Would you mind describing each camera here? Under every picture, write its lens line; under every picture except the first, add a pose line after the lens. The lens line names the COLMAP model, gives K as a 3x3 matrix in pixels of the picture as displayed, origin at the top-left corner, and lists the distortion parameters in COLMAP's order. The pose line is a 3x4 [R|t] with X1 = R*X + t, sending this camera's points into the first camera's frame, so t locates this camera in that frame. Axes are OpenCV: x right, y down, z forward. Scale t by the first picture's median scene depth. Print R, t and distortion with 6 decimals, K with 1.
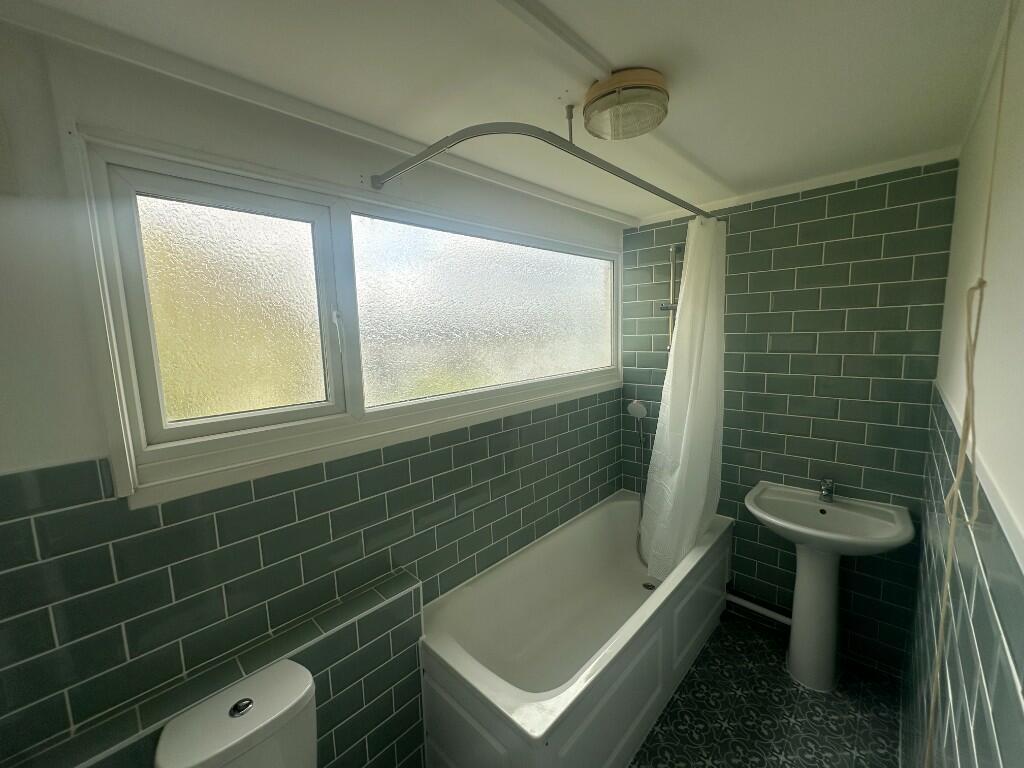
lens RADIAL K [[406.8, 0, 508.9], [0, 406.8, 383.4], [0, 0, 1]] dist [-0.000857, 0.000172]
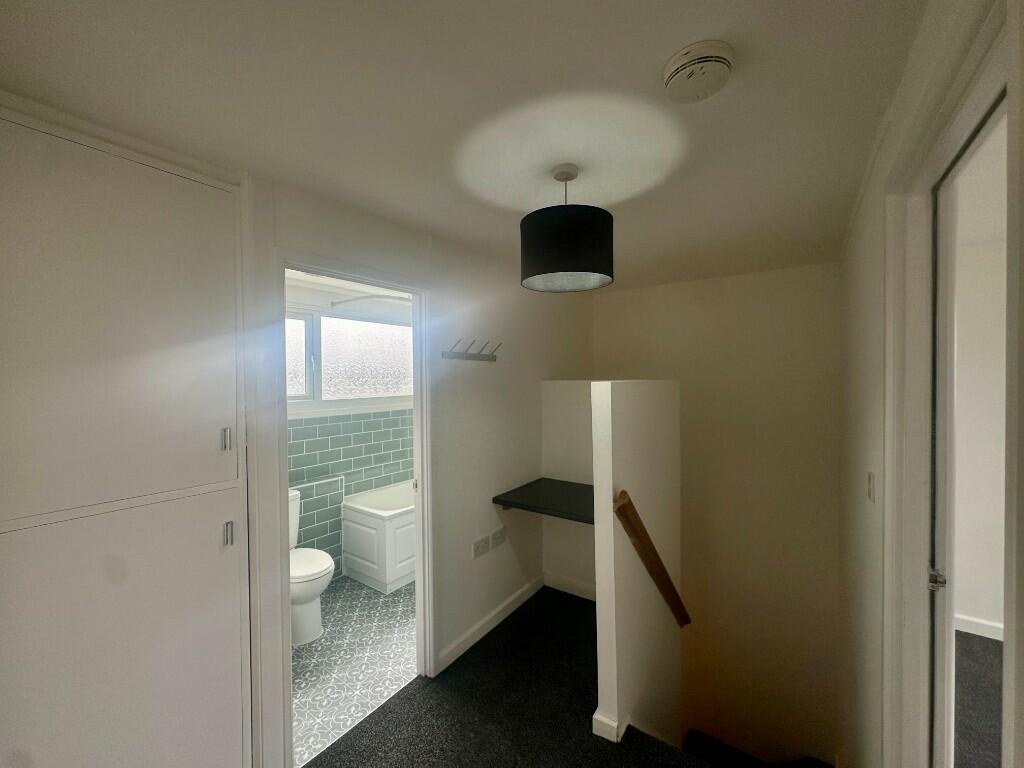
lens RADIAL K [[406.8, 0, 508.9], [0, 406.8, 383.4], [0, 0, 1]] dist [-0.000857, 0.000172]
pose [[0.989150, 0.022216, 0.145218, 0.286642], [-0.004936, 0.992967, -0.118287, 0.197167], [-0.146824, 0.116287, 0.982303, -1.154521]]
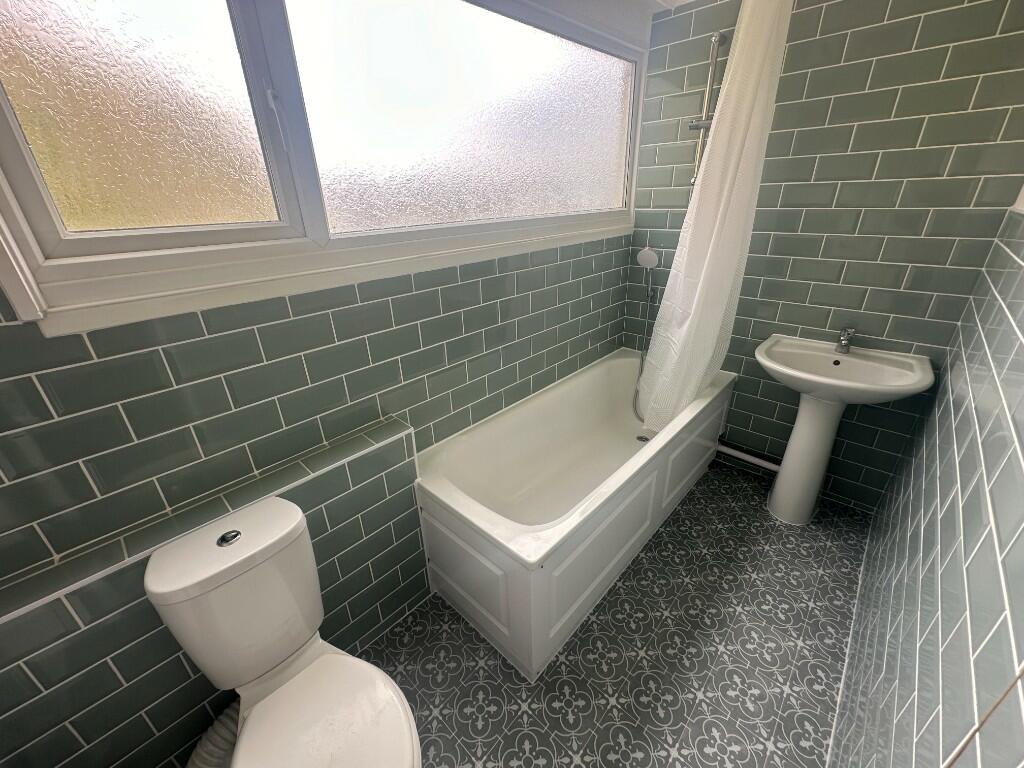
lens RADIAL K [[406.8, 0, 508.9], [0, 406.8, 383.4], [0, 0, 1]] dist [-0.000857, 0.000172]
pose [[0.999934, -0.002646, 0.011196, -0.000415], [-0.000782, 0.955294, 0.295657, 0.086660], [-0.011478, -0.295646, 0.955228, 0.096488]]
